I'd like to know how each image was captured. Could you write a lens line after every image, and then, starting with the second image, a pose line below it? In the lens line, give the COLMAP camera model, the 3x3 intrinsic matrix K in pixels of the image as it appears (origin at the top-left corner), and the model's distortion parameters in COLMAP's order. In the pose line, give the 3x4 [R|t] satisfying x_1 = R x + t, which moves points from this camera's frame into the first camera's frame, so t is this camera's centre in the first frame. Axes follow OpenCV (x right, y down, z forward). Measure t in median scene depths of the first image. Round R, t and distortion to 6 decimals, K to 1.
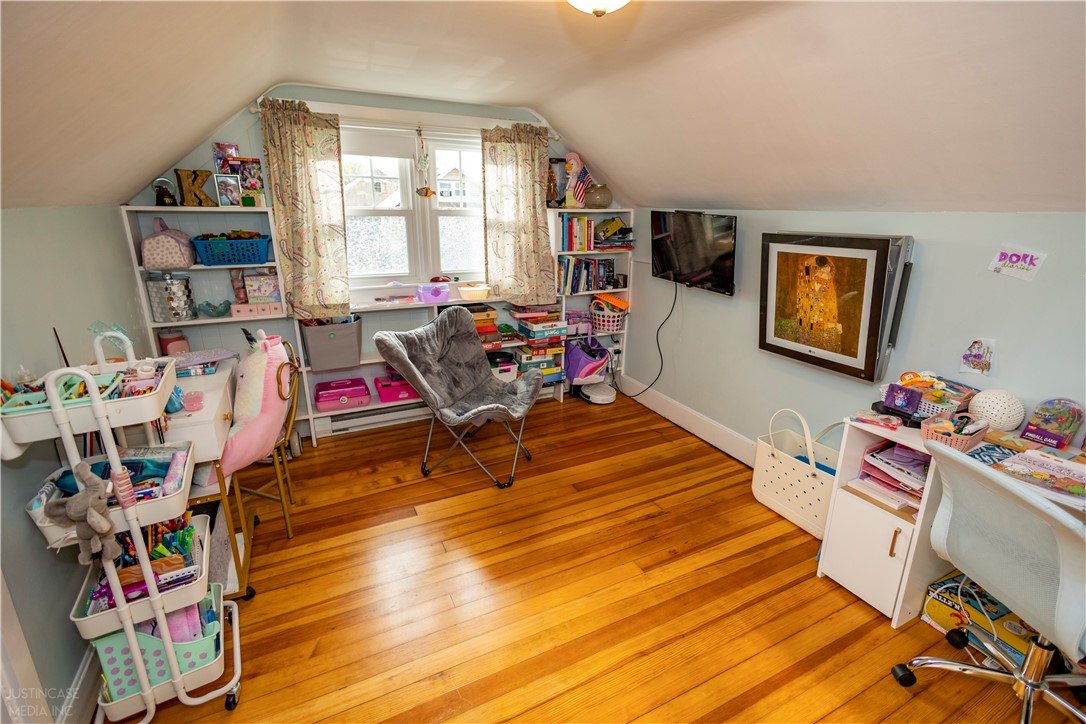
lens RADIAL K [[498.4, 0, 546.1], [0, 498.4, 359.6], [0, 0, 1]] dist [0.014037, -0.004805]
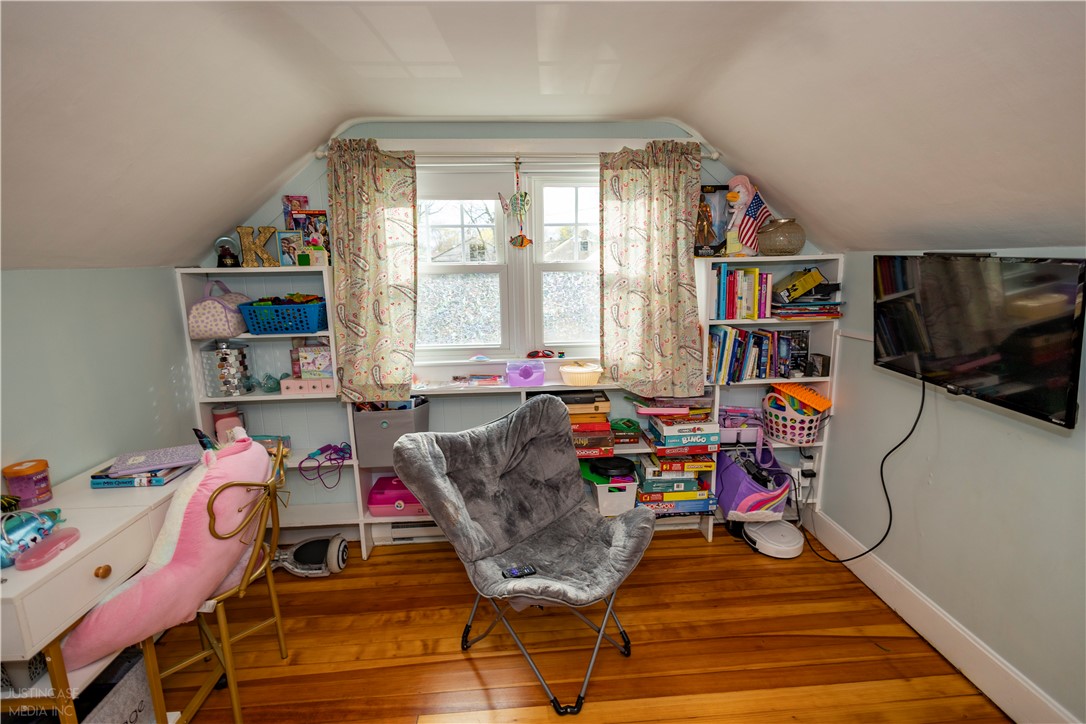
lens RADIAL K [[498.4, 0, 545.2], [0, 498.4, 360.2], [0, 0, 1]] dist [0.014037, -0.004805]
pose [[0.921551, 0.047451, -0.385347, 0.088131], [-0.087634, 0.992313, -0.087383, -0.091397], [0.378239, 0.114298, 0.918625, 0.331605]]
